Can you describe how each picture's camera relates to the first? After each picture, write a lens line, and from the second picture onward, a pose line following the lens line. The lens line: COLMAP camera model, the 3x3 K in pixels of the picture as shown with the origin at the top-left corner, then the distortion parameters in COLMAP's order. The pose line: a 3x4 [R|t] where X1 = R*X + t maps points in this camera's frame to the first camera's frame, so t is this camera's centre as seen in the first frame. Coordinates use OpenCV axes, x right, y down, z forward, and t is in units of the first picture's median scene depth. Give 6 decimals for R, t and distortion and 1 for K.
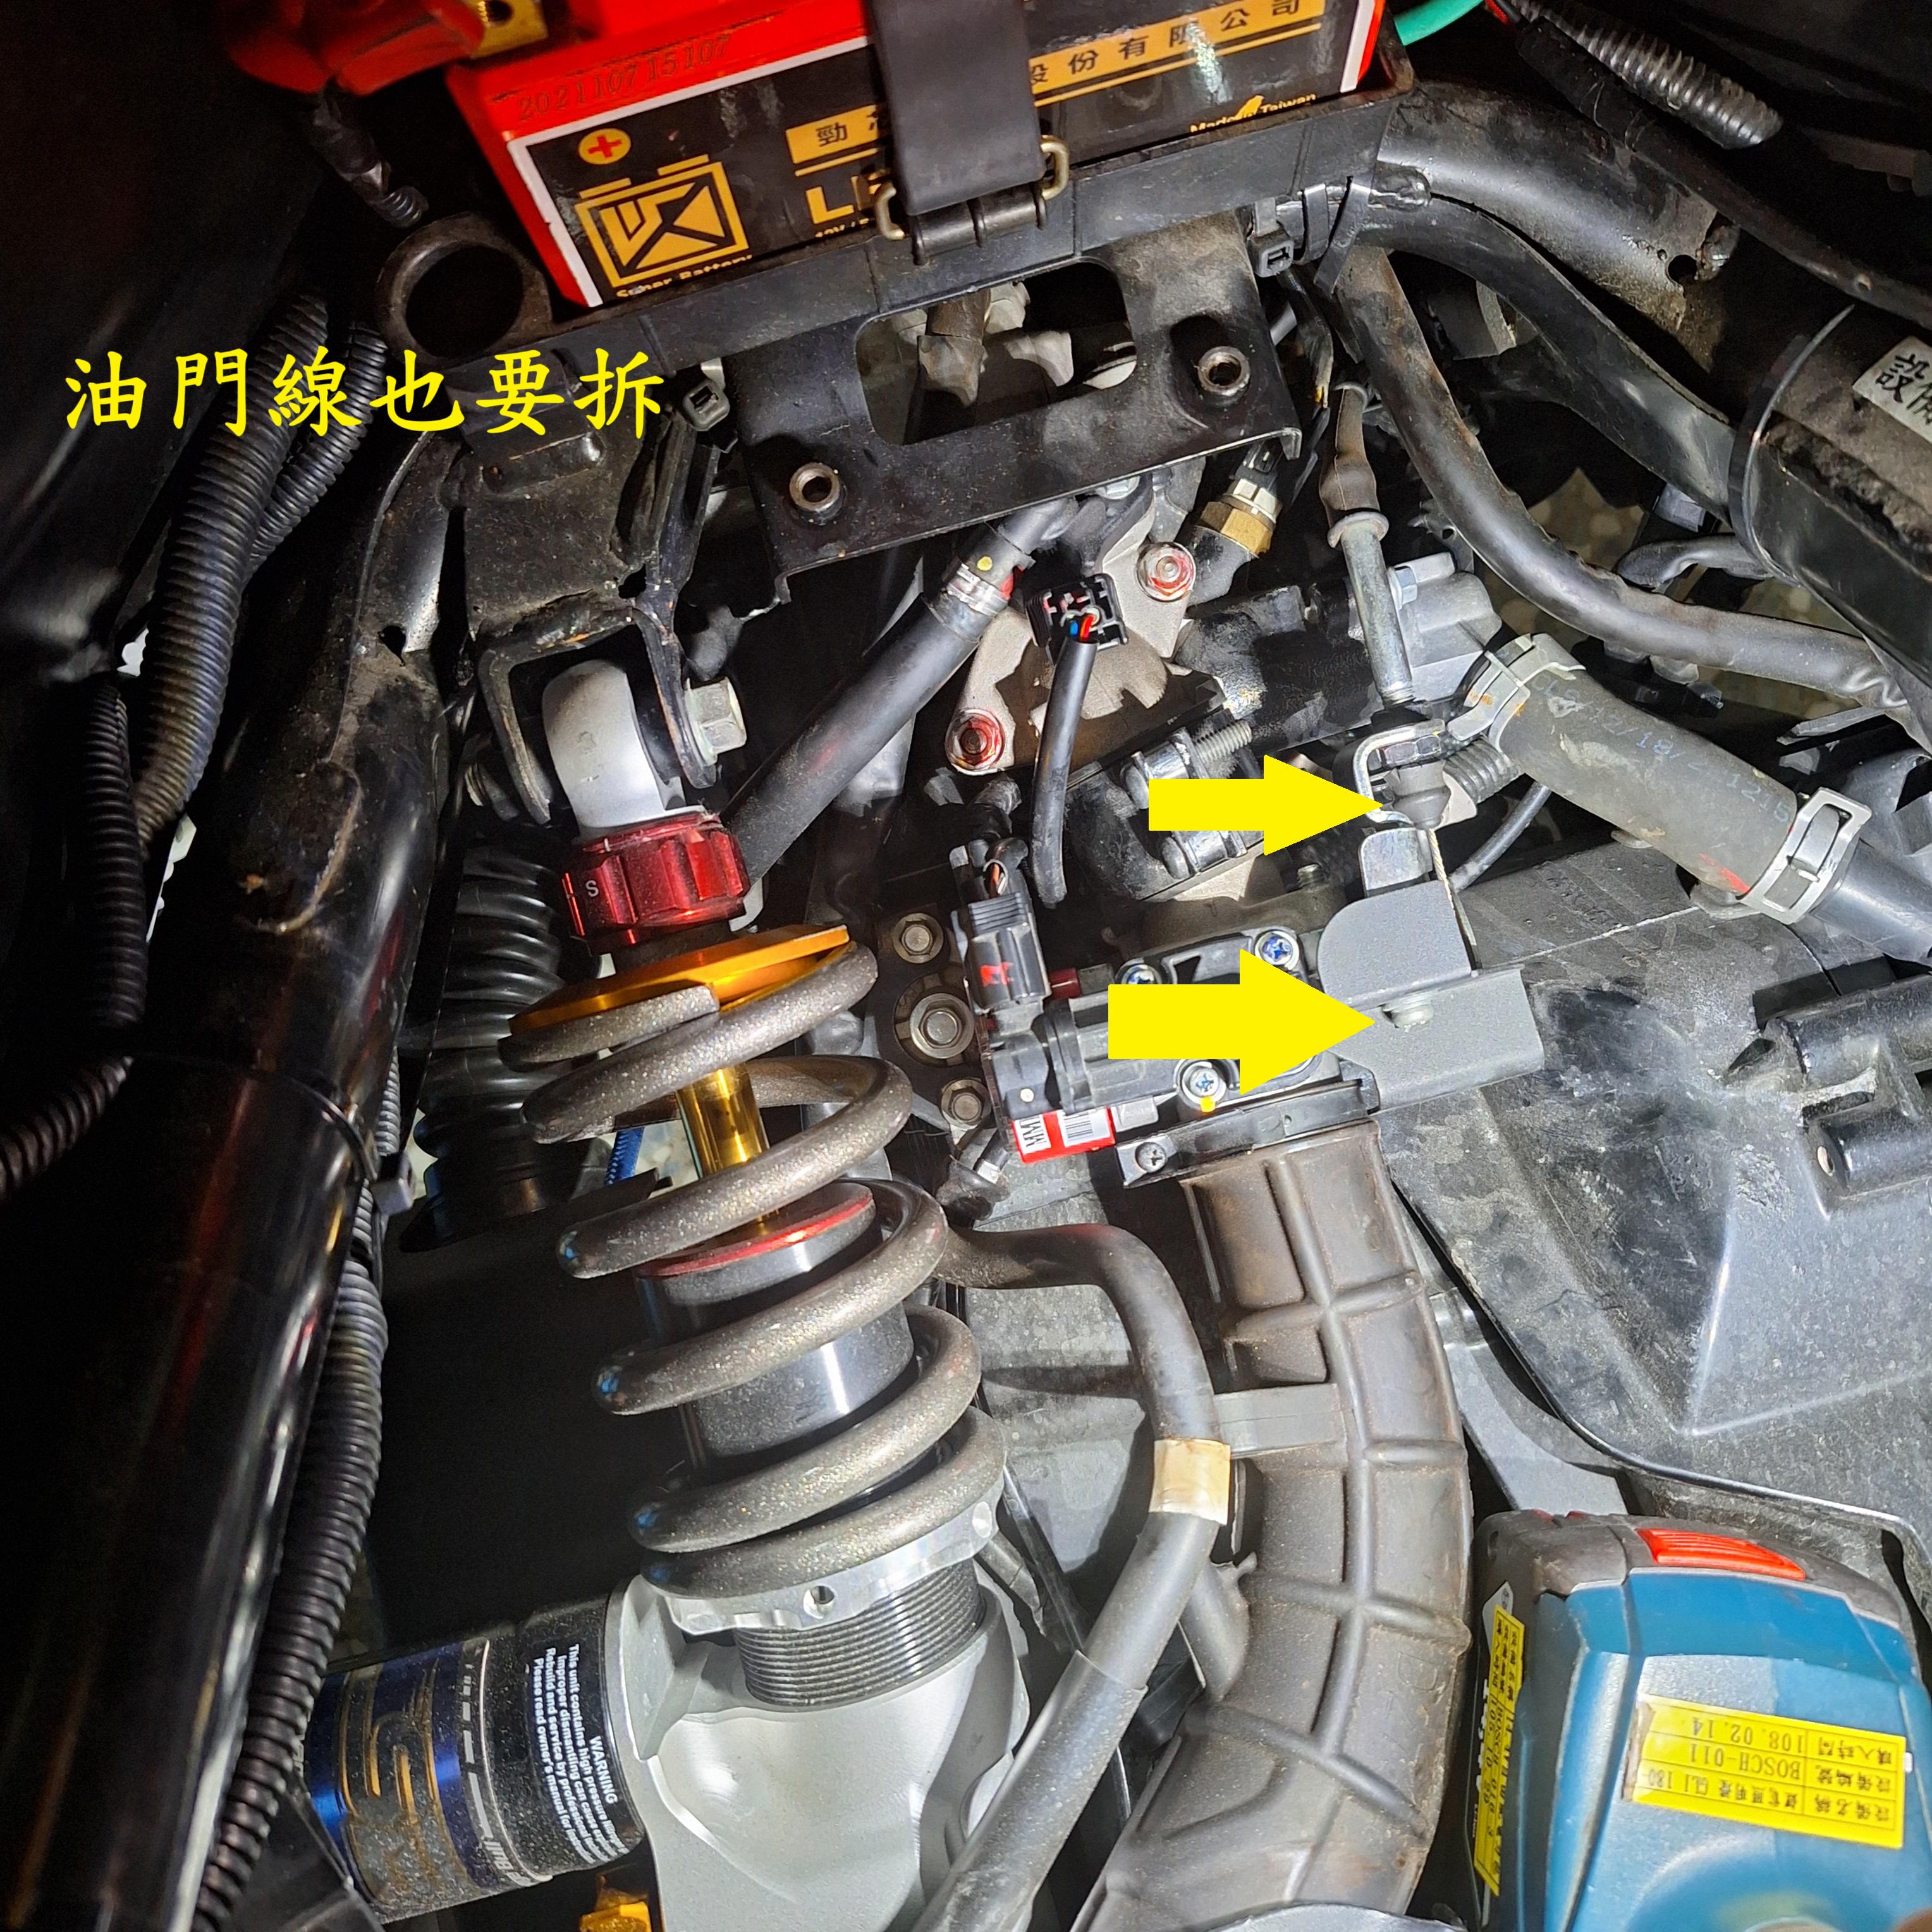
lens RADIAL K [[1759.9, 0, 954.3], [0, 1759.9, 963.2], [0, 0, 1]] dist [0.029844, -0.041629]
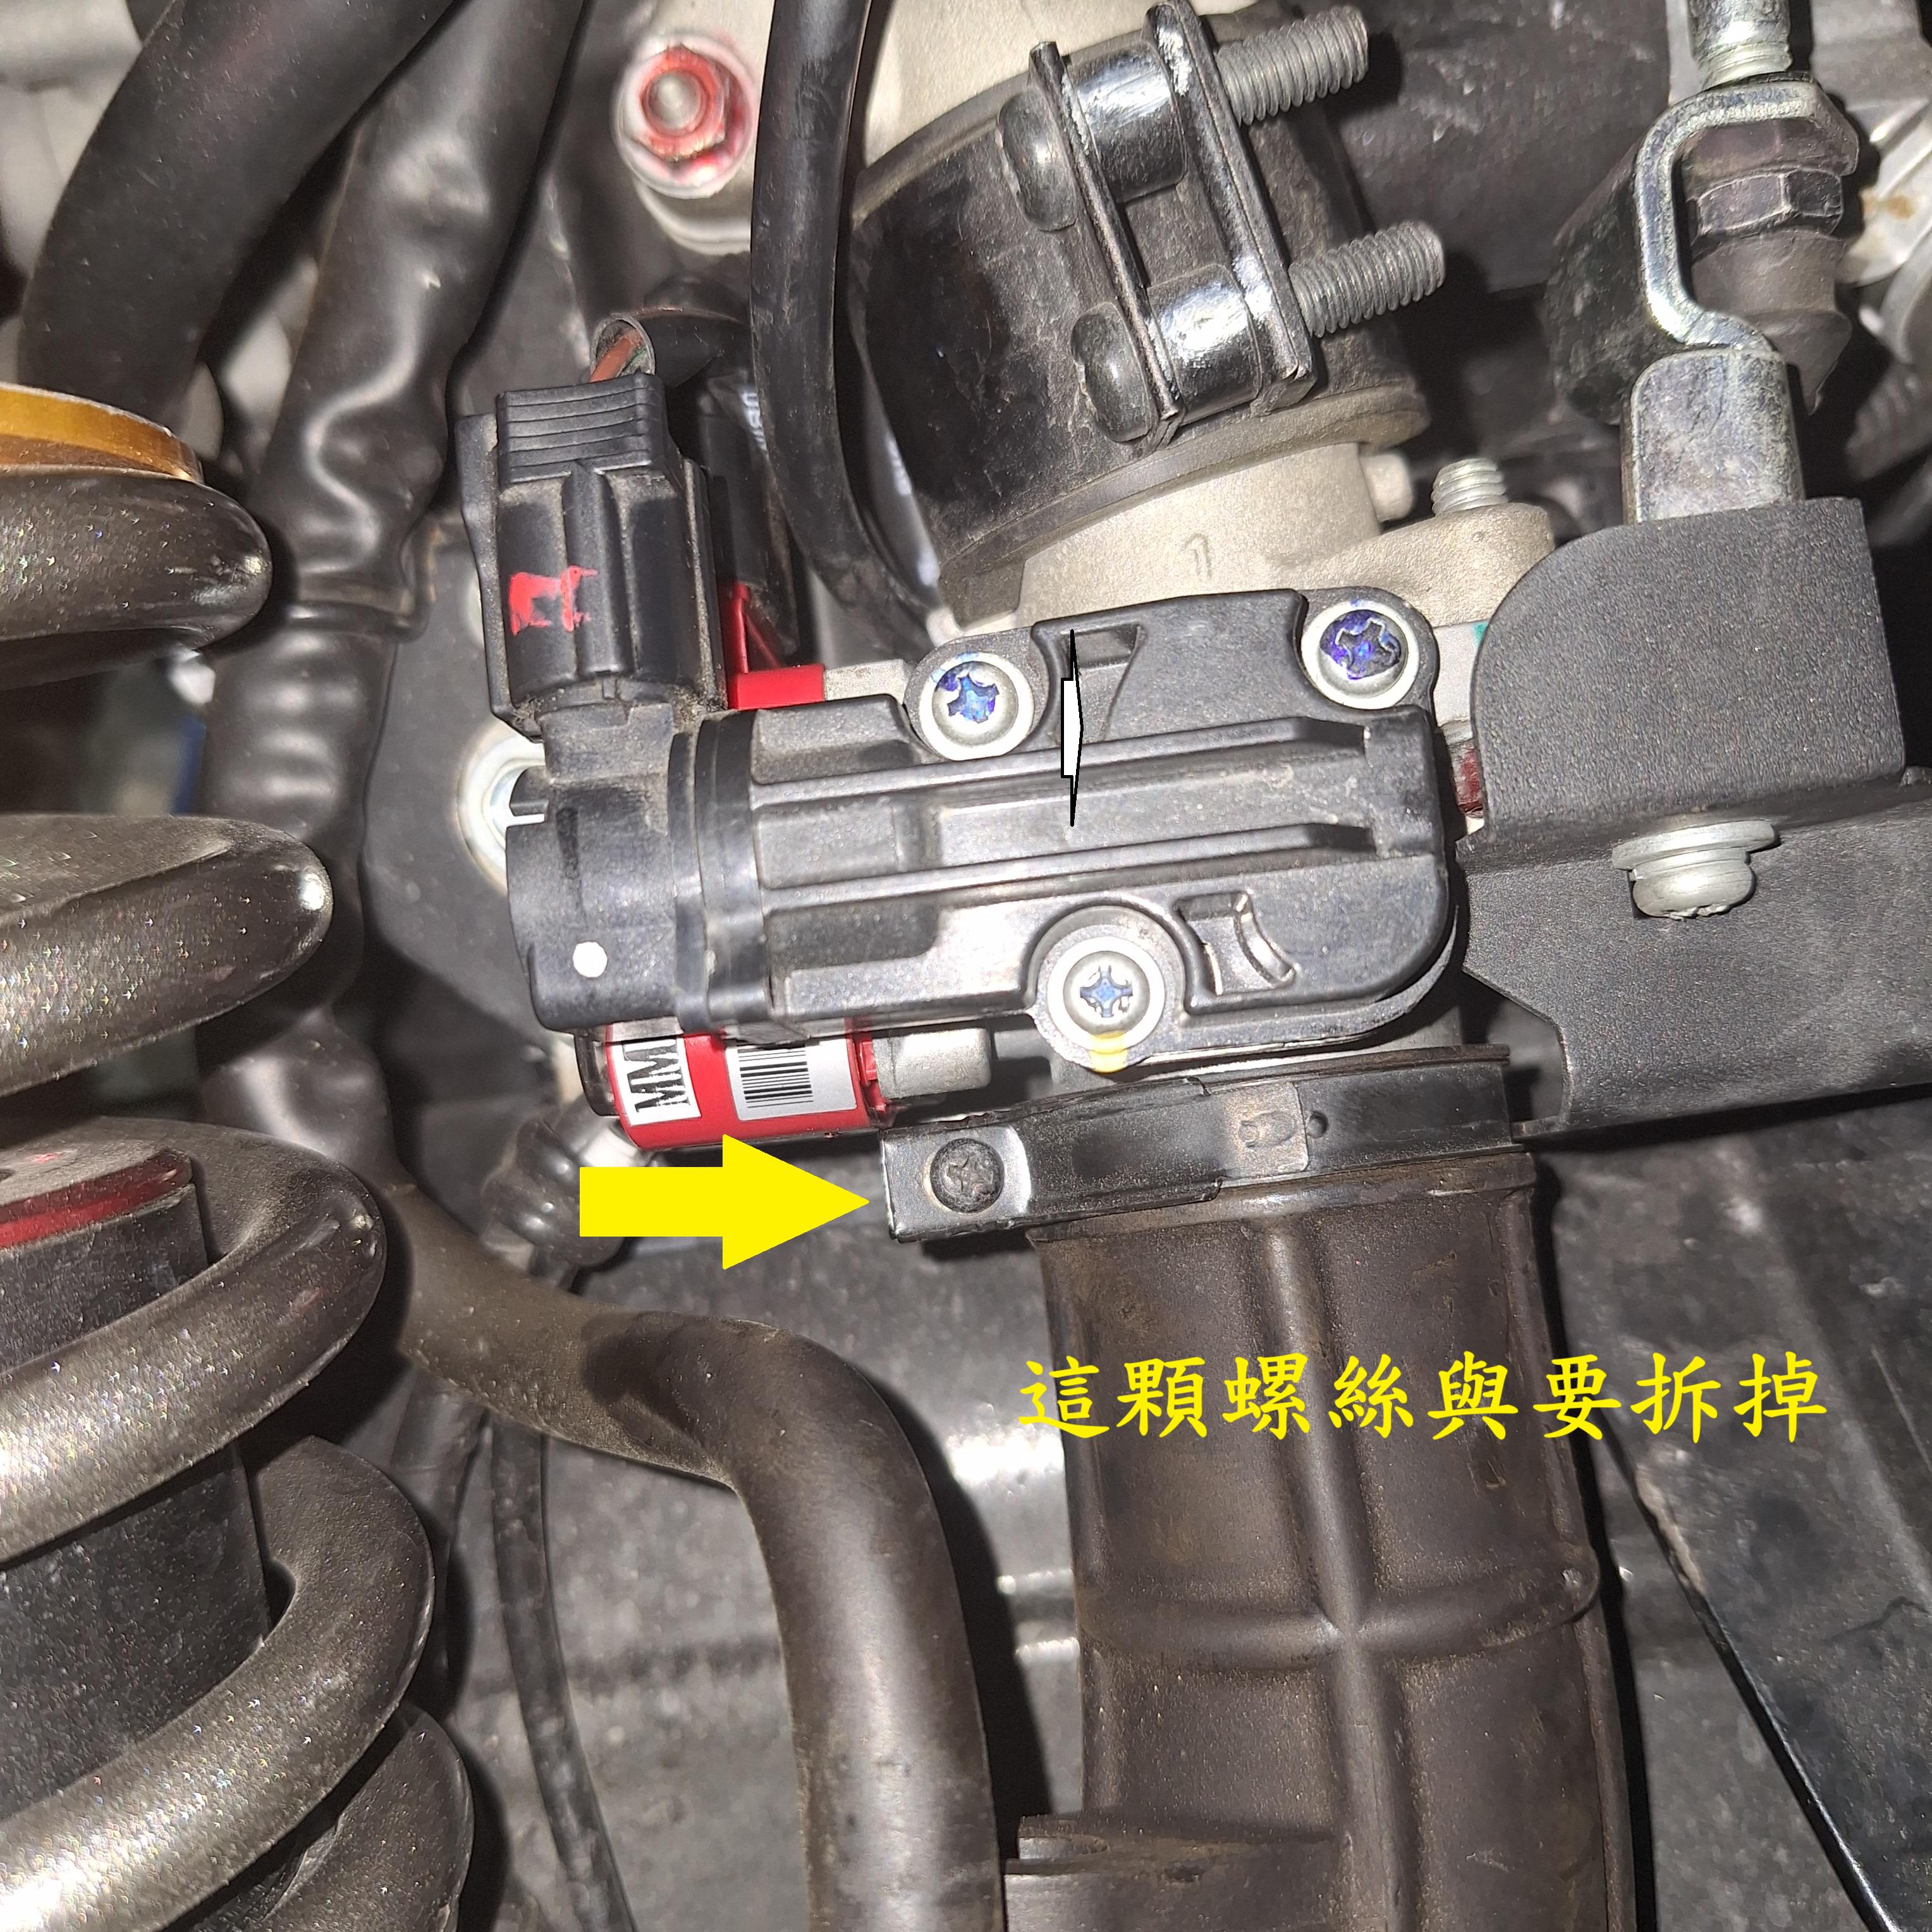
lens RADIAL K [[1807.3, 0, 970.2], [0, 1807.3, 1026.3], [0, 0, 1]] dist [-0.026481, 0.000000]
pose [[0.991830, 0.126343, 0.017629, 0.107663], [-0.127089, 0.990585, 0.050895, 0.059425], [-0.011032, -0.052719, 0.998548, 0.627440]]
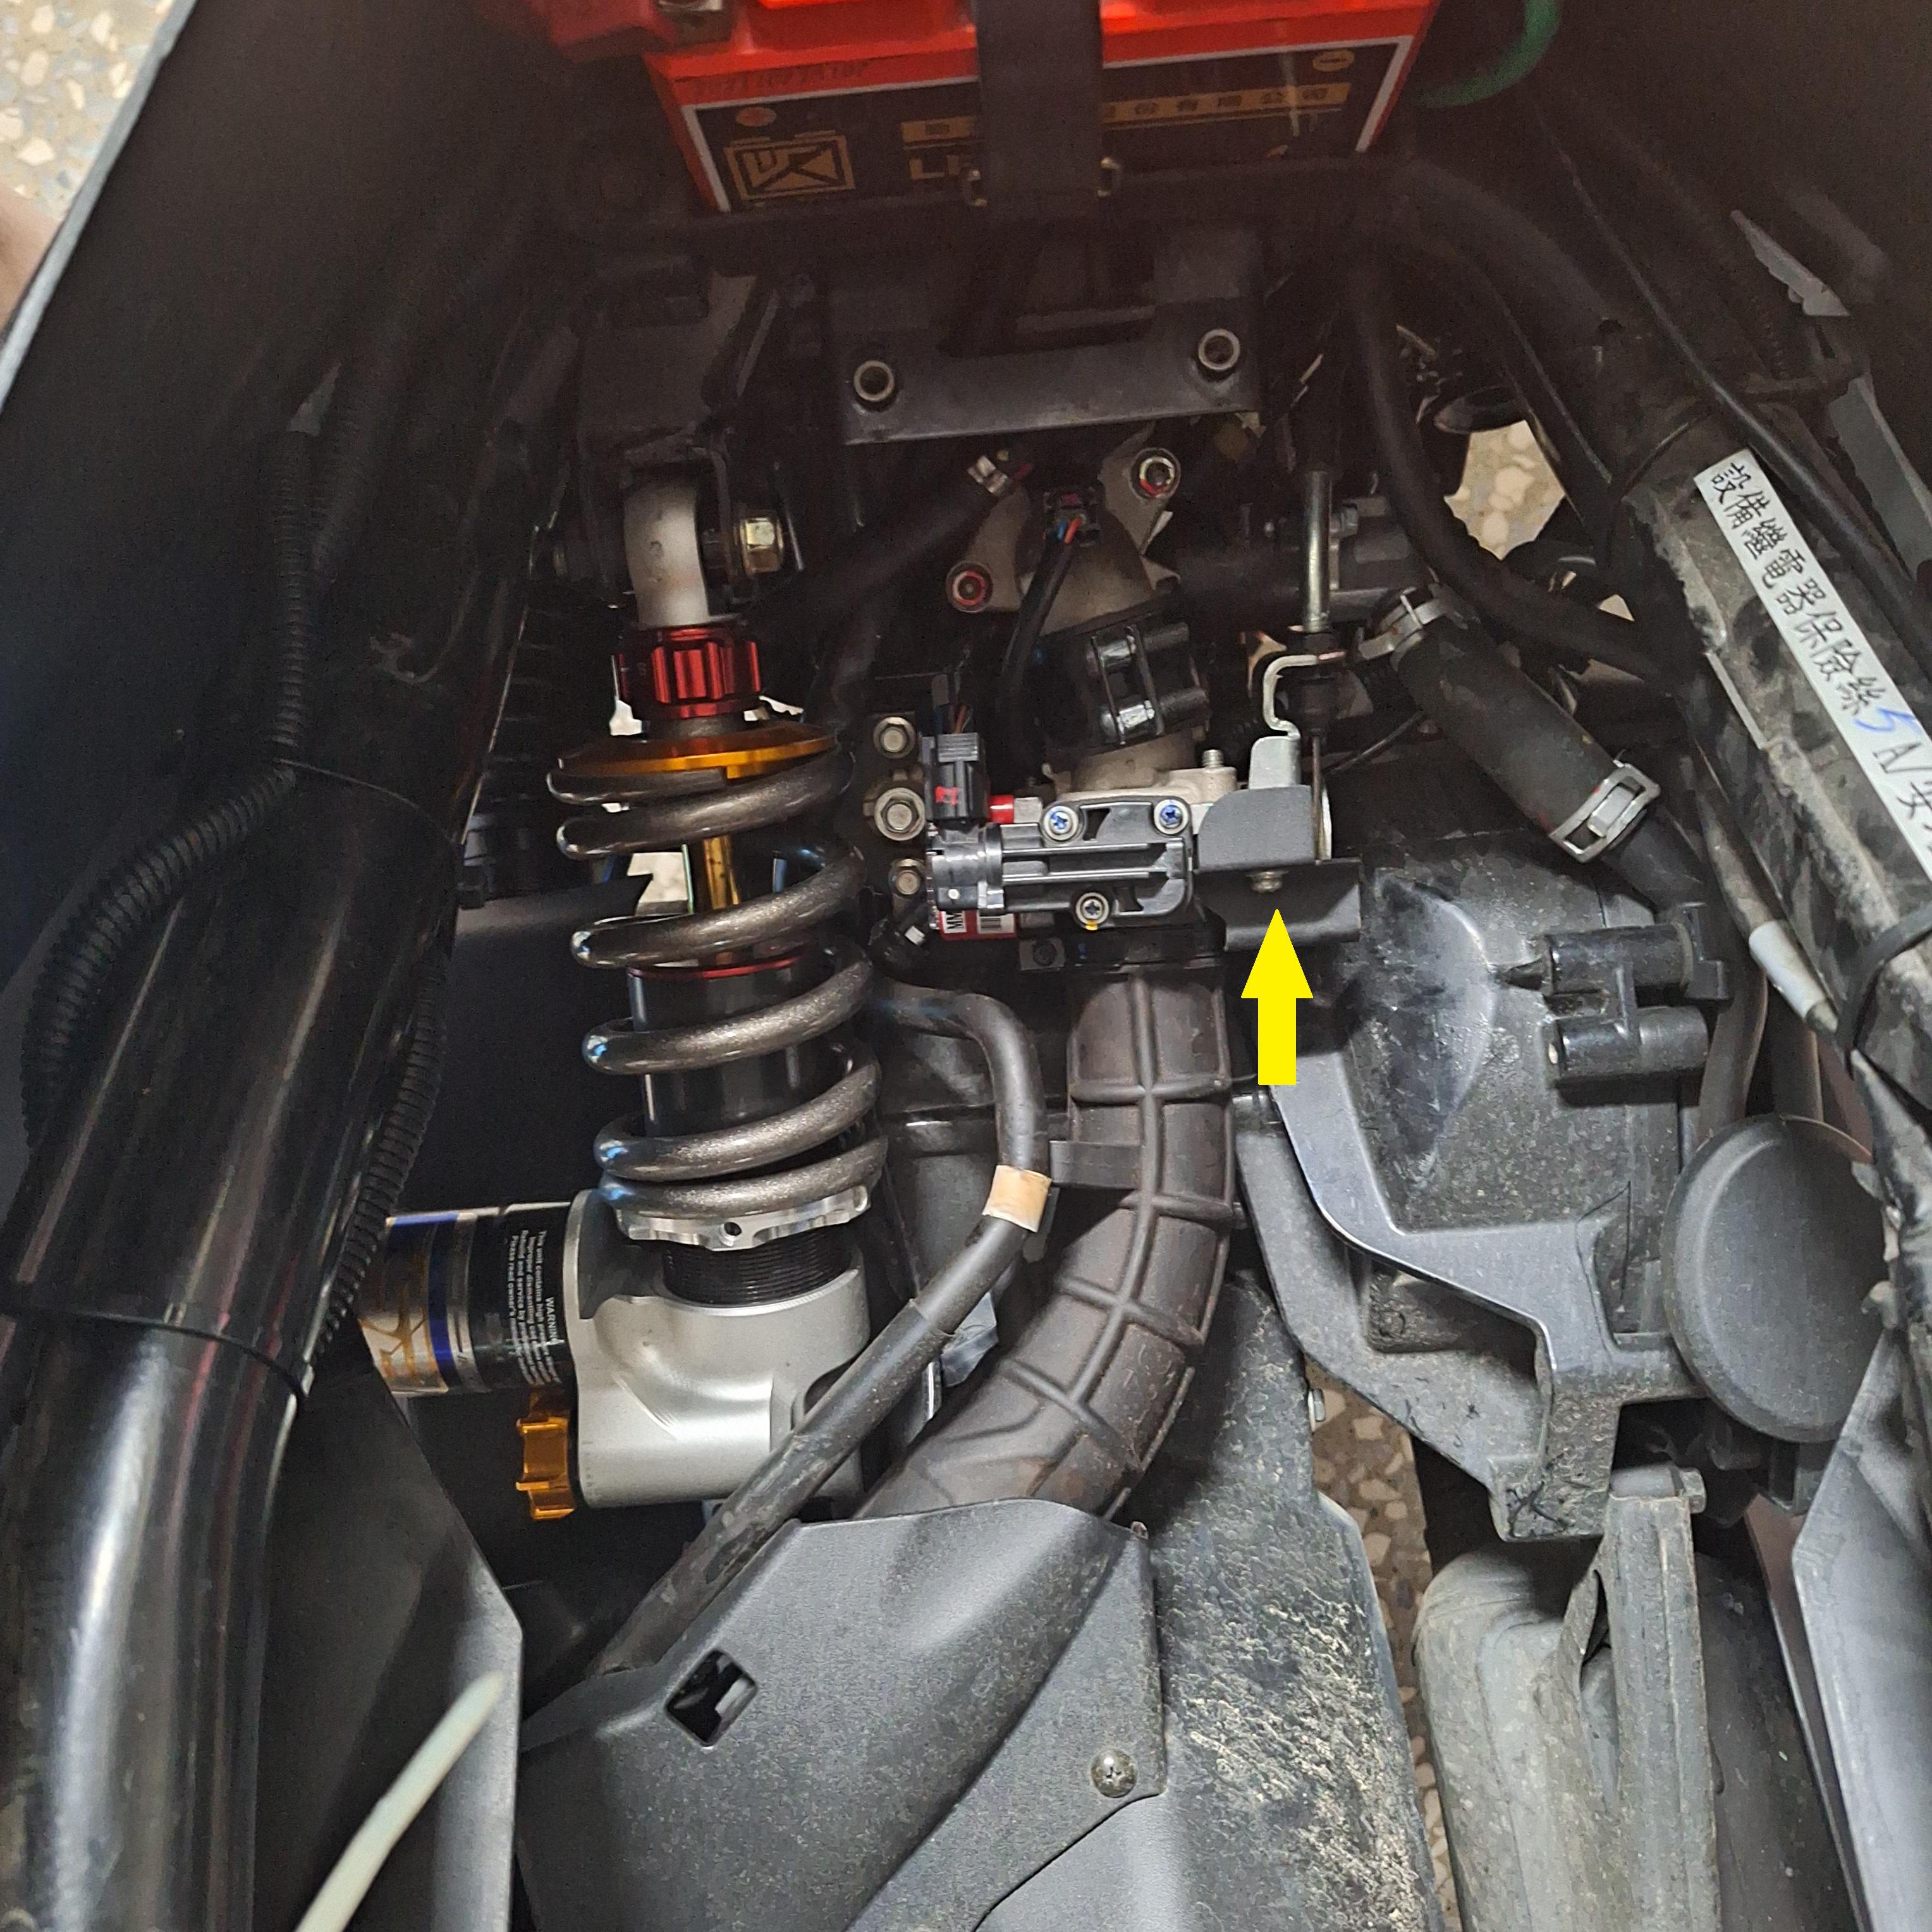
lens RADIAL K [[1826.5, 0, 914.3], [0, 1826.5, 992.4], [0, 0, 1]] dist [0.065542, 0.000000]
pose [[0.983179, 0.181324, 0.021916, -0.002569], [-0.182115, 0.964128, 0.193108, -0.103454], [0.013885, -0.193851, 0.980933, -0.311519]]
